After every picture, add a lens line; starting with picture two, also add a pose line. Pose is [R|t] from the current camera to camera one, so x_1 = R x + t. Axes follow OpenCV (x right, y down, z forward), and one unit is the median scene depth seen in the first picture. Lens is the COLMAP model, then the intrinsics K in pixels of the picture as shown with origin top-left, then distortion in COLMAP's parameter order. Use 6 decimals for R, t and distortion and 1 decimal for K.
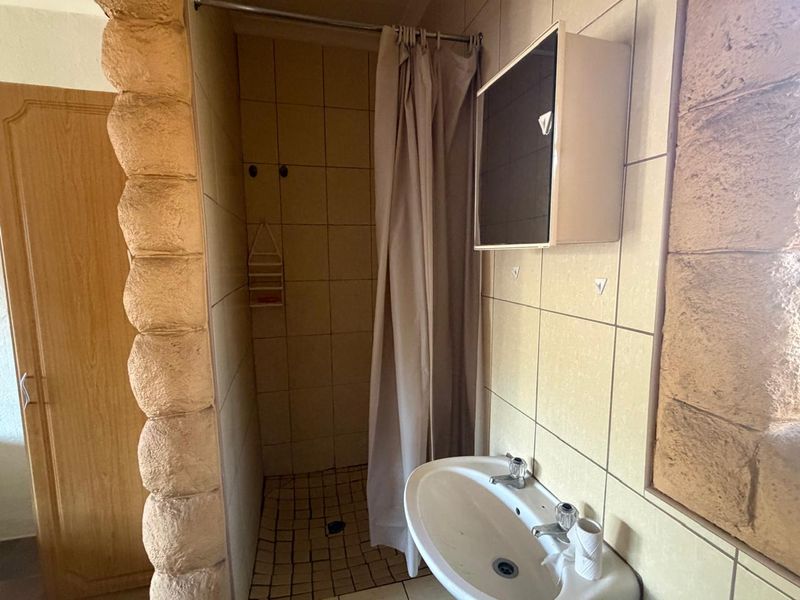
lens RADIAL K [[386.3, 0, 400.0], [0, 386.3, 300.0], [0, 0, 1]] dist [0.001490, 0.000365]
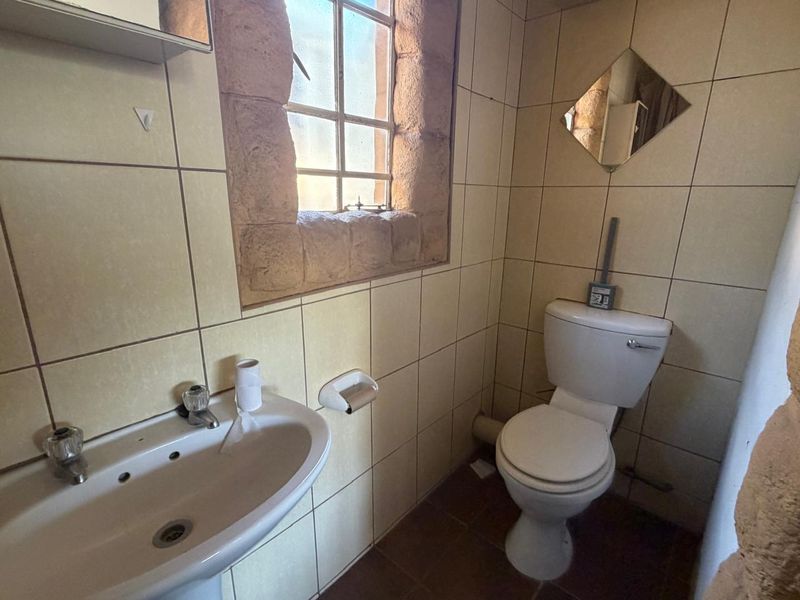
lens RADIAL K [[386.3, 0, 400.0], [0, 386.3, 300.0], [0, 0, 1]] dist [0.001490, 0.000365]
pose [[-0.537123, -0.225742, 0.812736, -0.662712], [0.090523, 0.942532, 0.321618, 0.138865], [-0.838633, 0.246320, -0.485821, 1.334116]]
